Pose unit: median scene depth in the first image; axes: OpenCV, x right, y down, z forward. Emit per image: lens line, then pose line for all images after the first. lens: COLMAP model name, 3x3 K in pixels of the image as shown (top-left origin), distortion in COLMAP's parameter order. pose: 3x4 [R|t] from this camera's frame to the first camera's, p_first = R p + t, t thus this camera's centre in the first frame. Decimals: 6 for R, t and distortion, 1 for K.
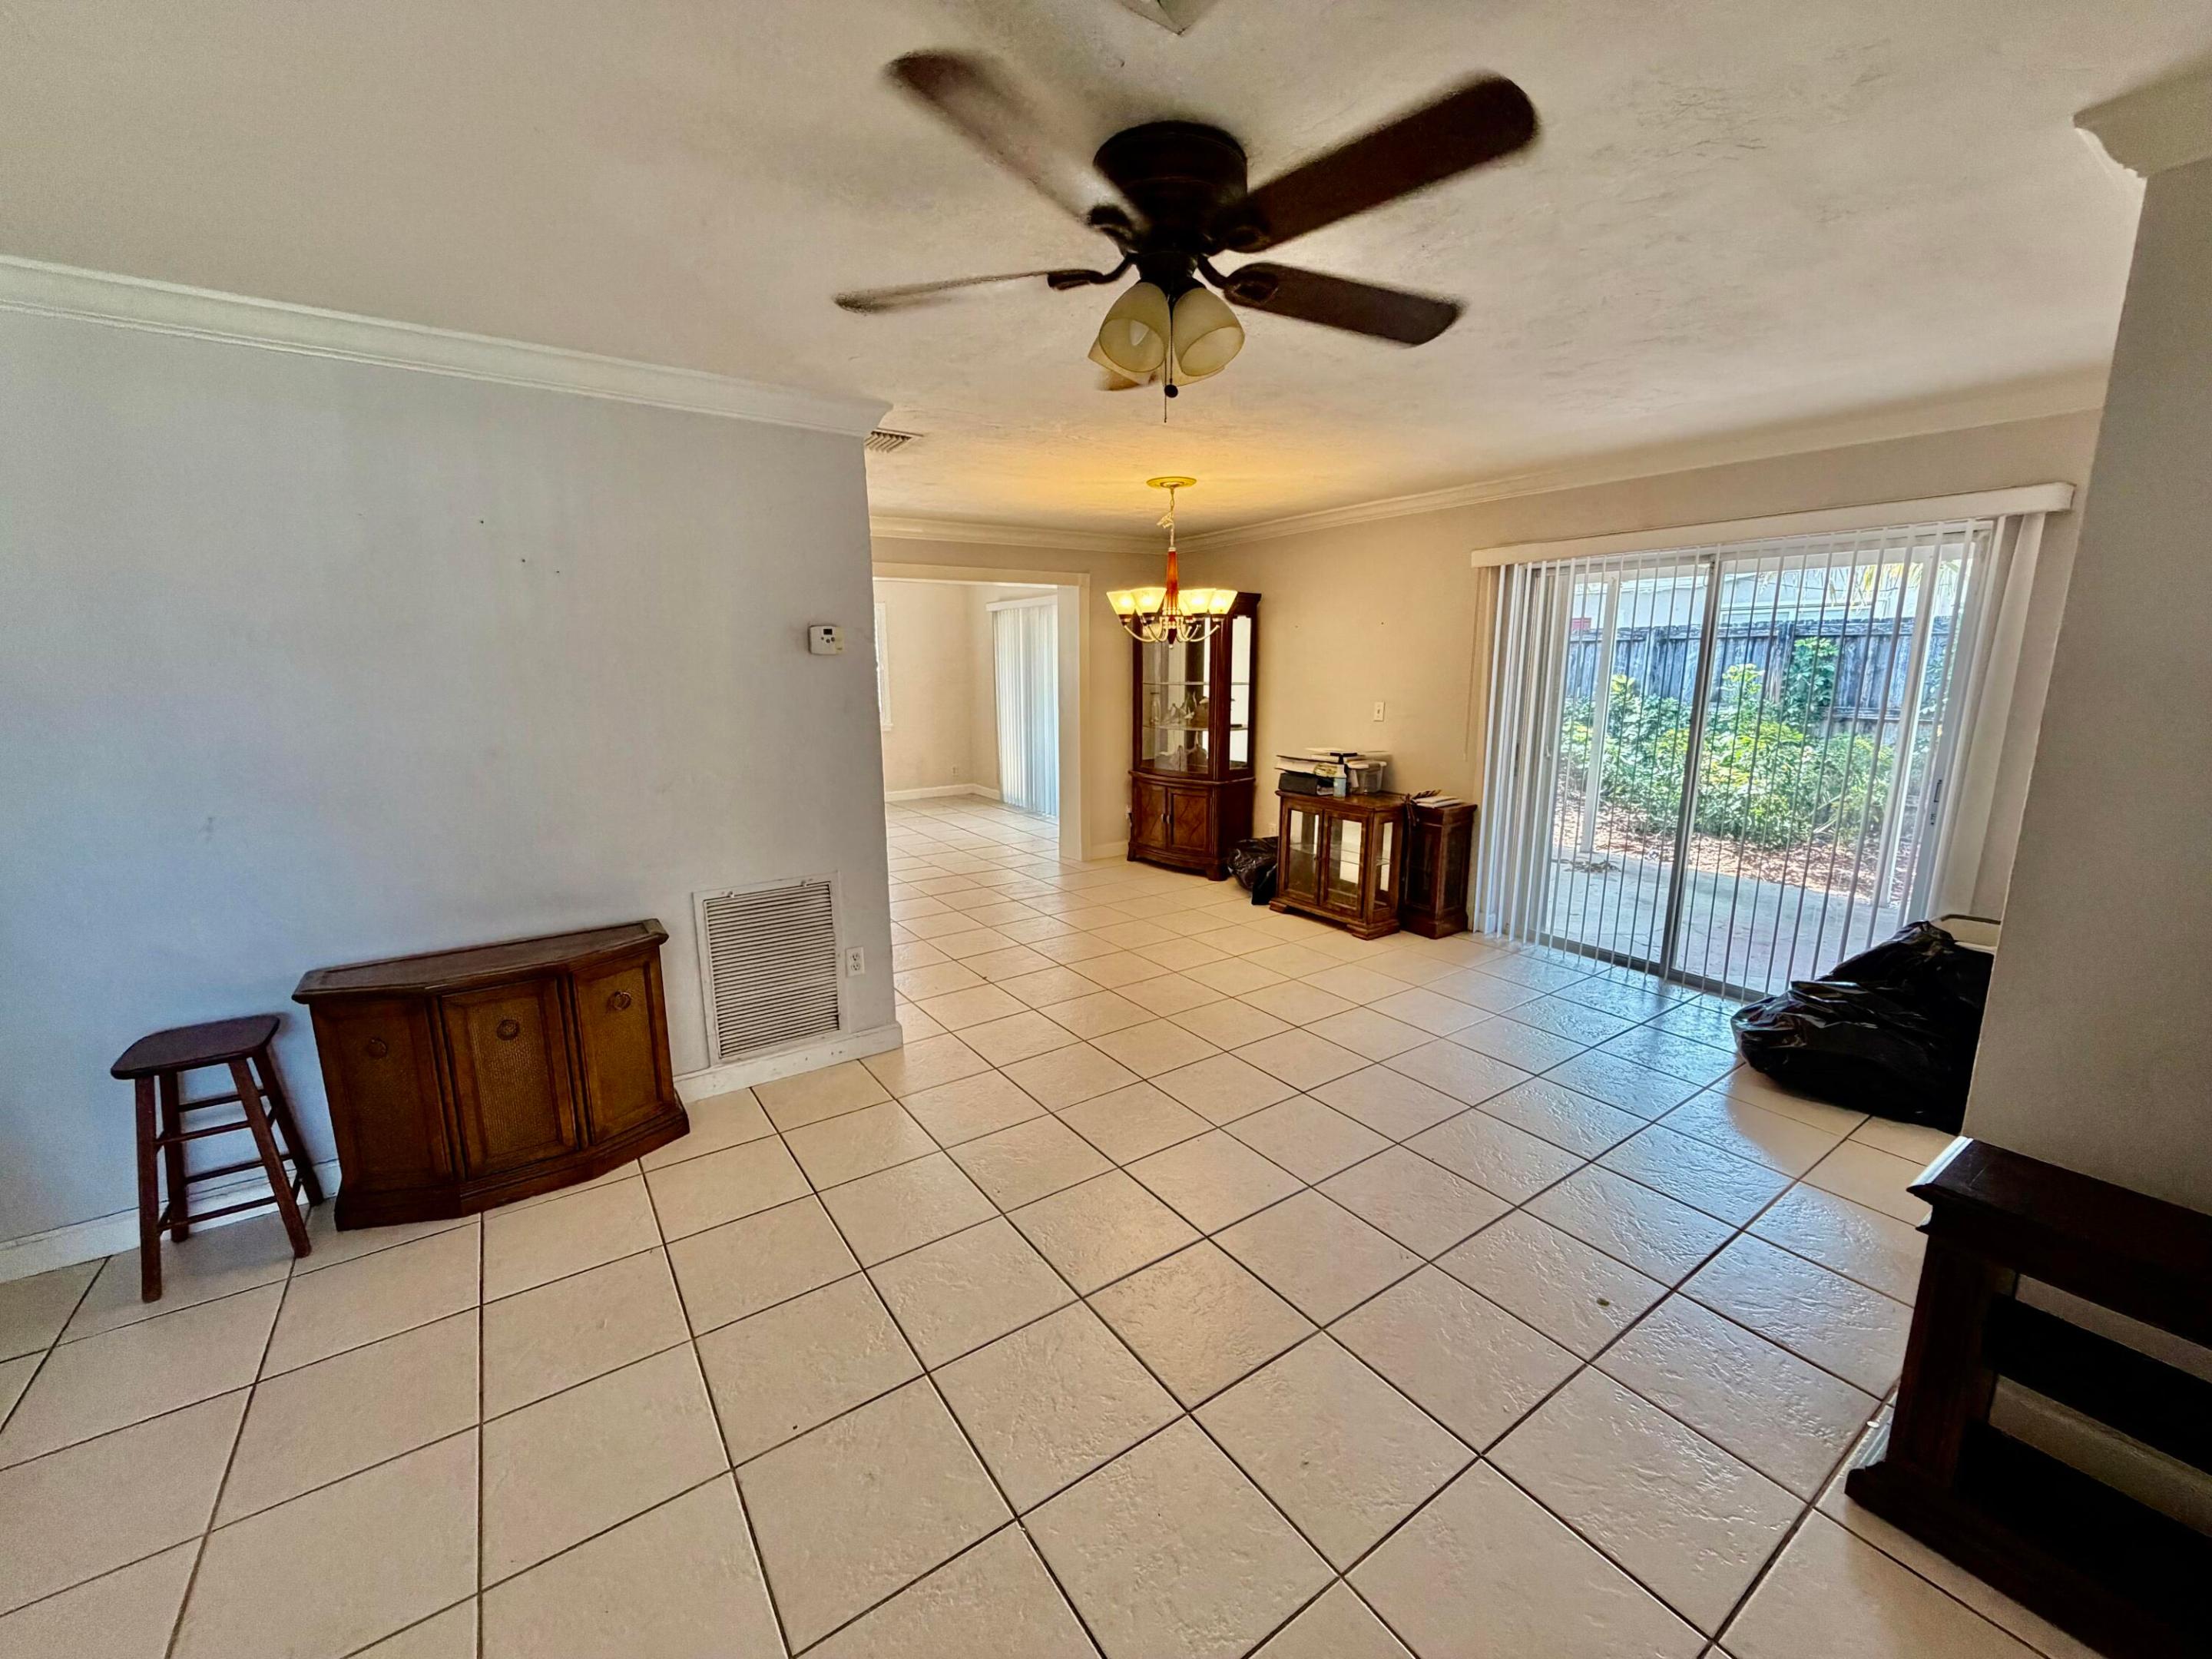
lens RADIAL K [[881.9, 0, 1099.2], [0, 881.9, 825.3], [0, 0, 1]] dist [0.003422, 0.000226]
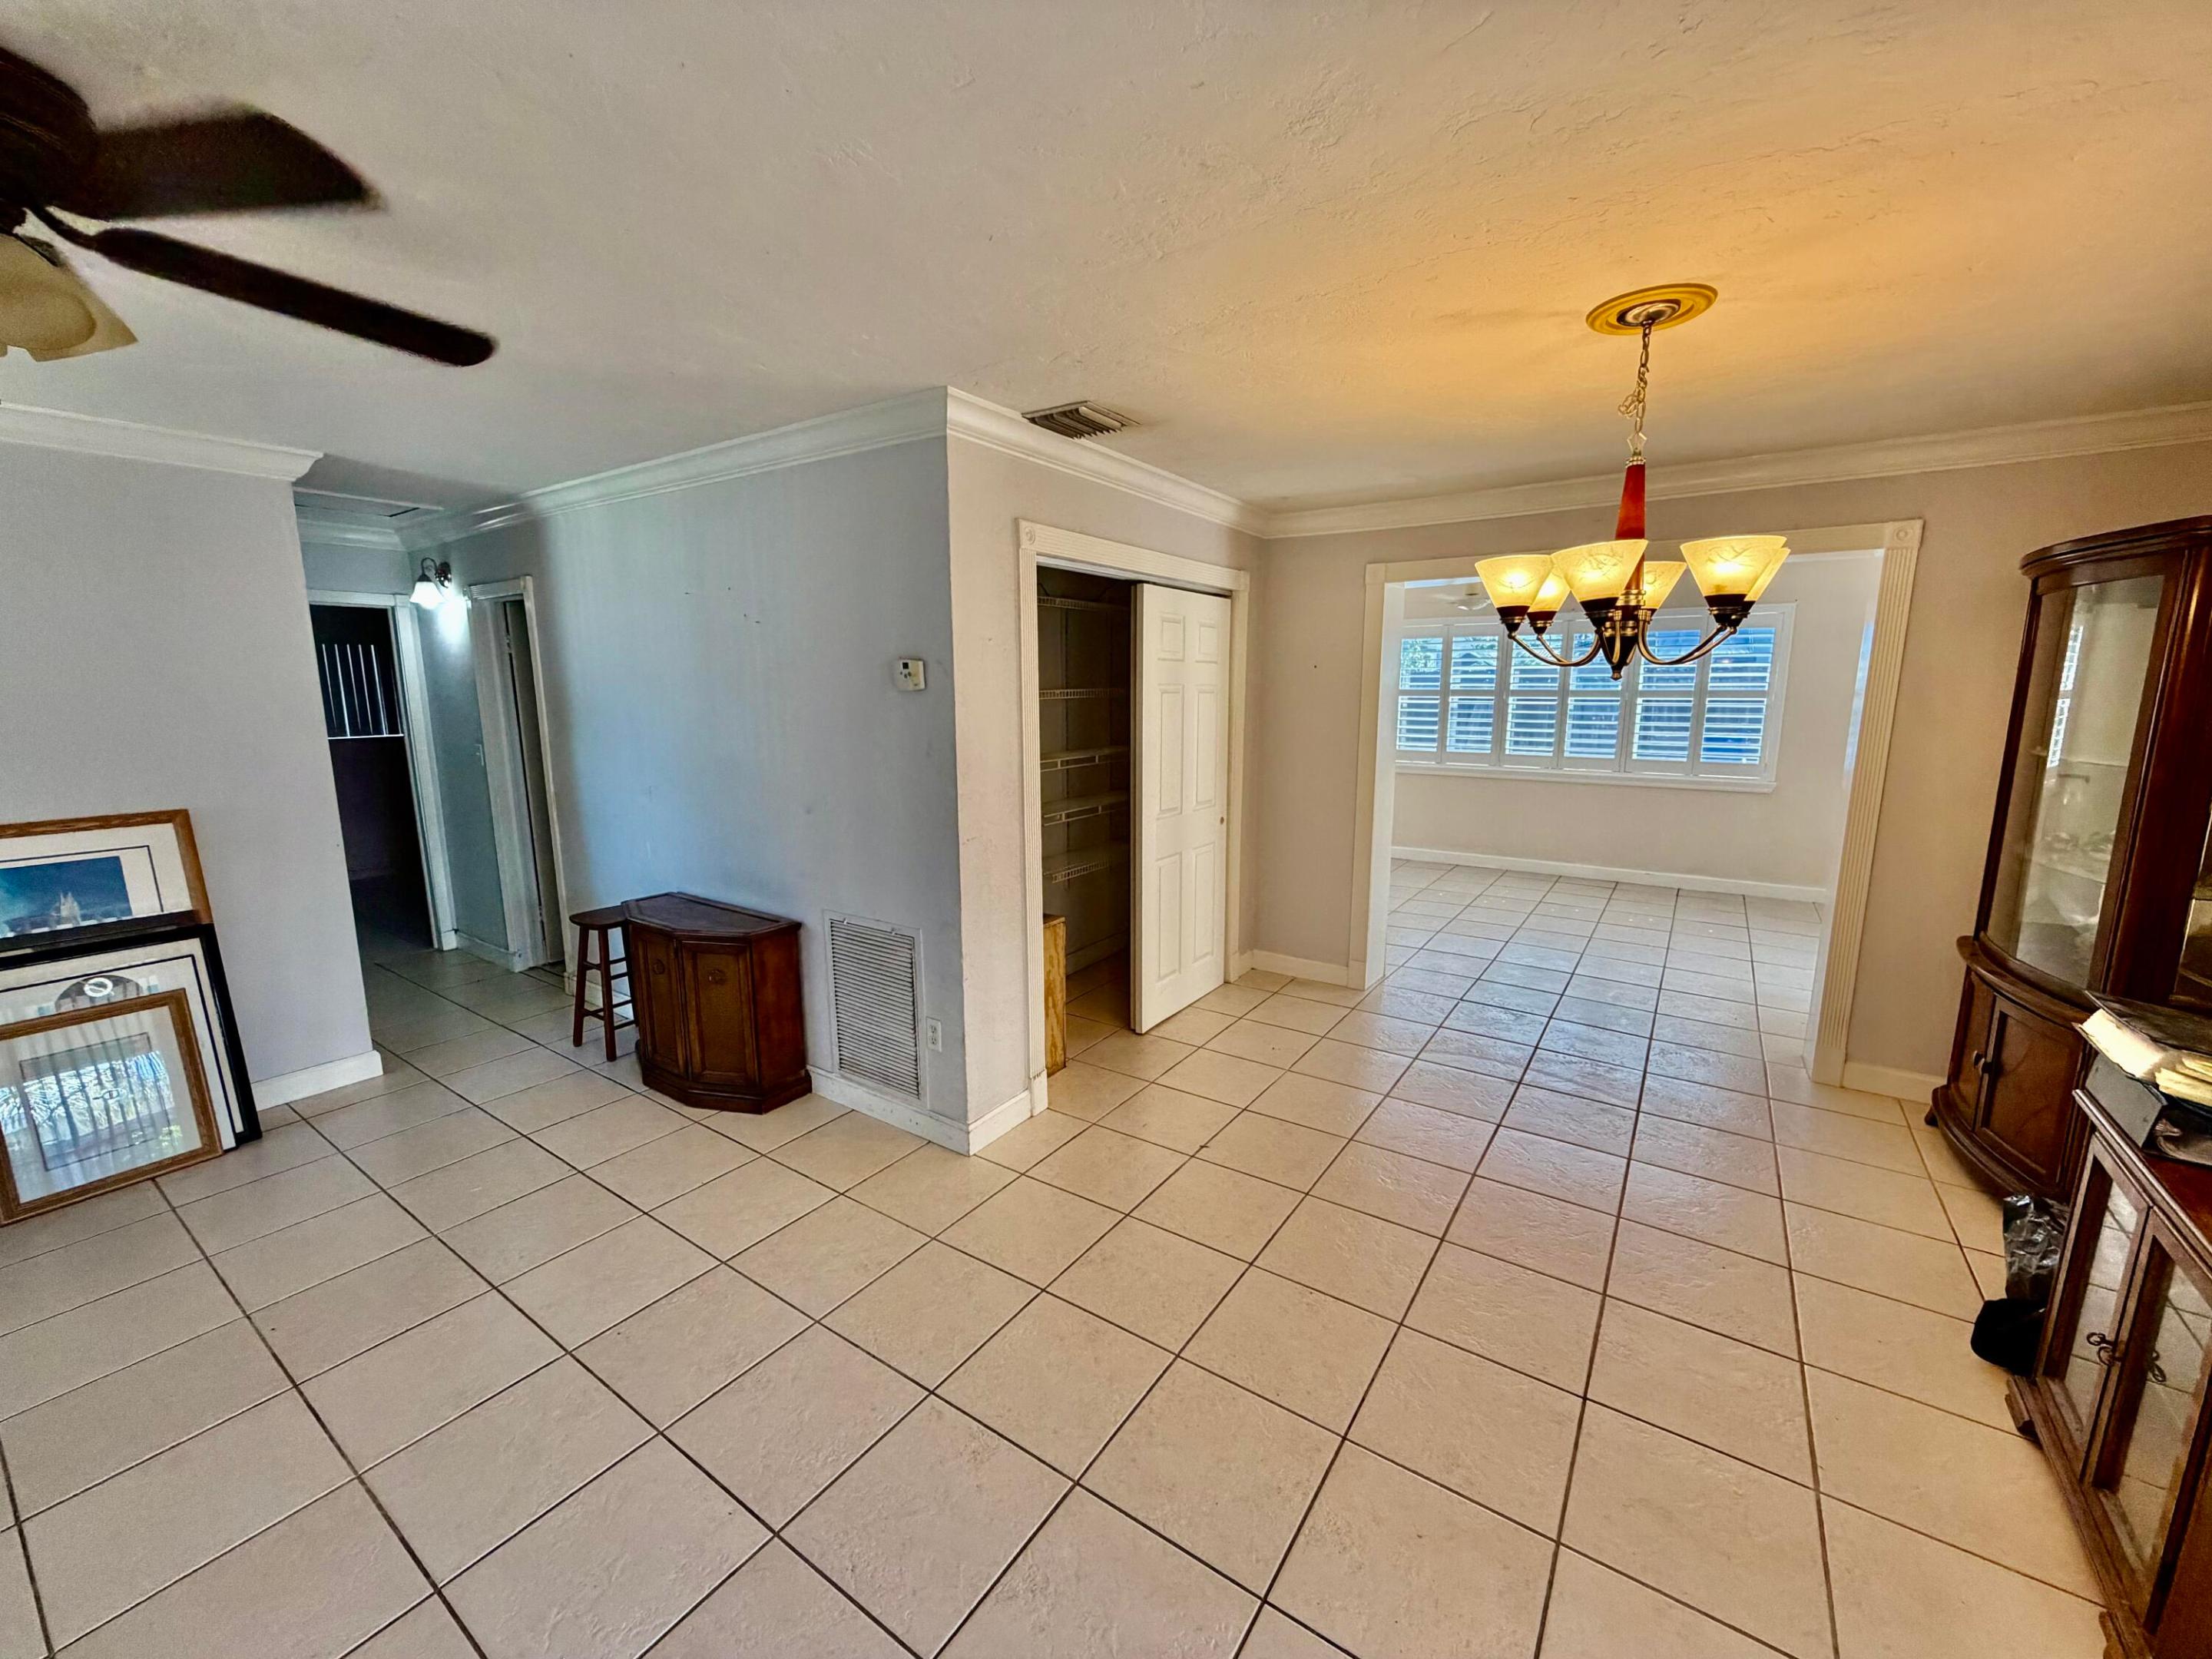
lens RADIAL K [[881.9, 0, 1106.2], [0, 881.9, 833.8], [0, 0, 1]] dist [0.003422, 0.000226]
pose [[0.360948, 0.164310, -0.917997, 0.609331], [-0.174388, 0.978885, 0.106640, -0.180658], [0.916136, 0.121596, 0.381981, 0.852914]]
